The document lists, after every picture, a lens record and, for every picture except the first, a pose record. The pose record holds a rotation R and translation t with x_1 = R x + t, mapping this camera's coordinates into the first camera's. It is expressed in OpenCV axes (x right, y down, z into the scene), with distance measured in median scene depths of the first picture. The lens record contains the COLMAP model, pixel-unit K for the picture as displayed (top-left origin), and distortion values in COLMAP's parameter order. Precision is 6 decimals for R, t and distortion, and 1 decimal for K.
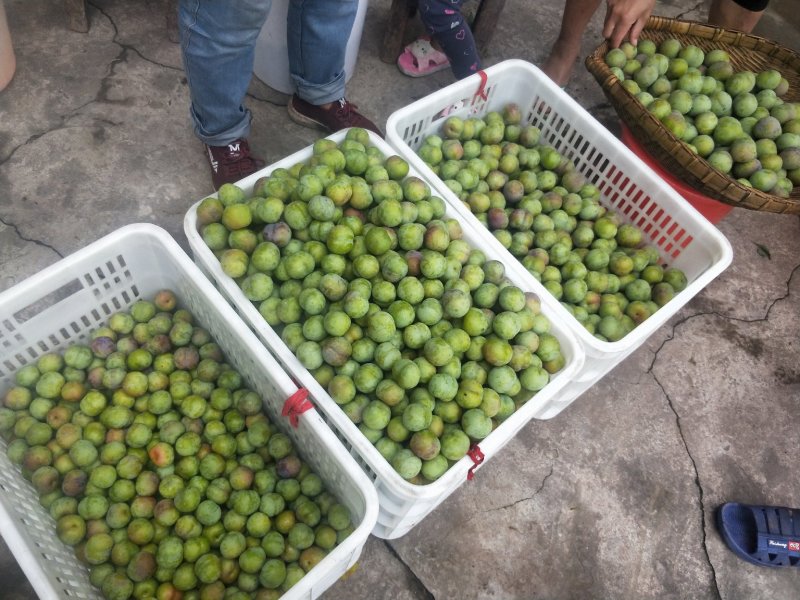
lens RADIAL K [[653.7, 0, 402.0], [0, 653.7, 317.8], [0, 0, 1]] dist [0.033051, -0.090399]
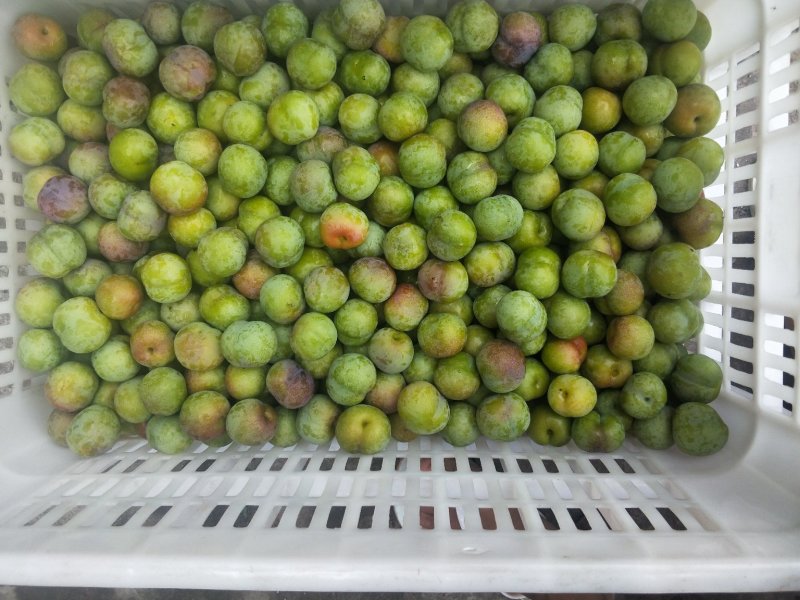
lens RADIAL K [[653.7, 0, 402.0], [0, 653.7, 317.8], [0, 0, 1]] dist [0.033051, -0.090399]
pose [[0.638897, -0.745313, -0.190576, -0.286235], [0.725177, 0.500802, 0.472563, 0.041992], [-0.256766, -0.440121, 0.860444, 0.518376]]
